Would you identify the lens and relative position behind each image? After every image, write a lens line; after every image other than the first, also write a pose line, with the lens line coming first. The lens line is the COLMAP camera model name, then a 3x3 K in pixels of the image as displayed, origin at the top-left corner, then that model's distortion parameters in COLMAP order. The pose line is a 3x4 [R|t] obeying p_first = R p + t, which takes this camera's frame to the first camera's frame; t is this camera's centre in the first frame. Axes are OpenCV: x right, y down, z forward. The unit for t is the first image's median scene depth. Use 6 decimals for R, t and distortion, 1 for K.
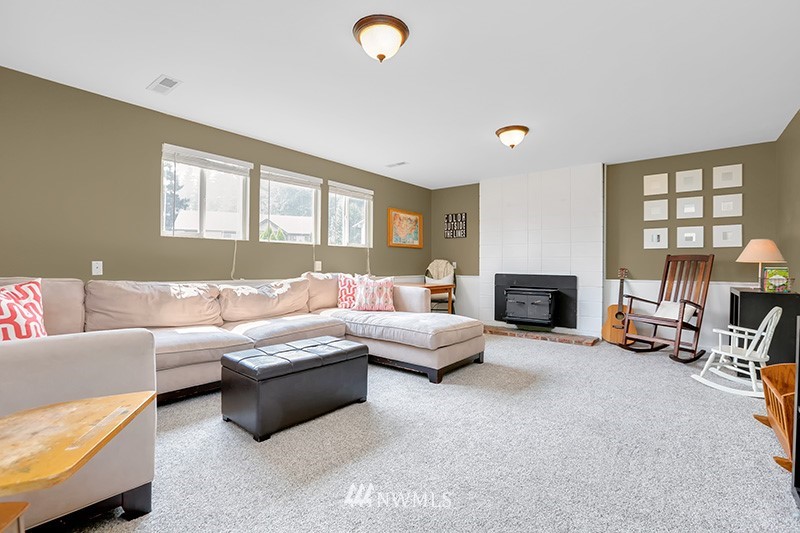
lens RADIAL K [[374.3, 0, 398.9], [0, 374.3, 264.5], [0, 0, 1]] dist [-0.002805, -0.000095]
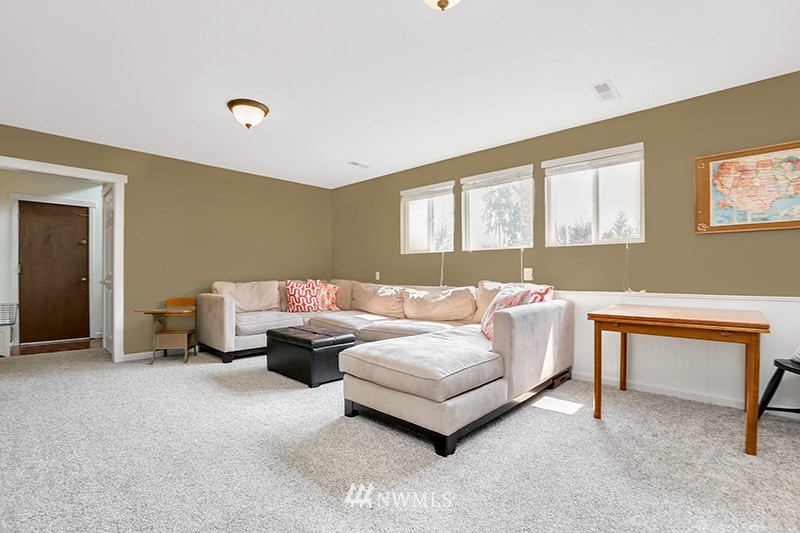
lens RADIAL K [[374.3, 0, 379.2], [0, 374.3, 274.3], [0, 0, 1]] dist [-0.002805, -0.000095]
pose [[-0.080232, -0.005129, -0.996763, 0.705352], [0.003671, 0.999978, -0.005442, 0.008756], [0.996769, -0.004096, -0.080211, 0.854410]]
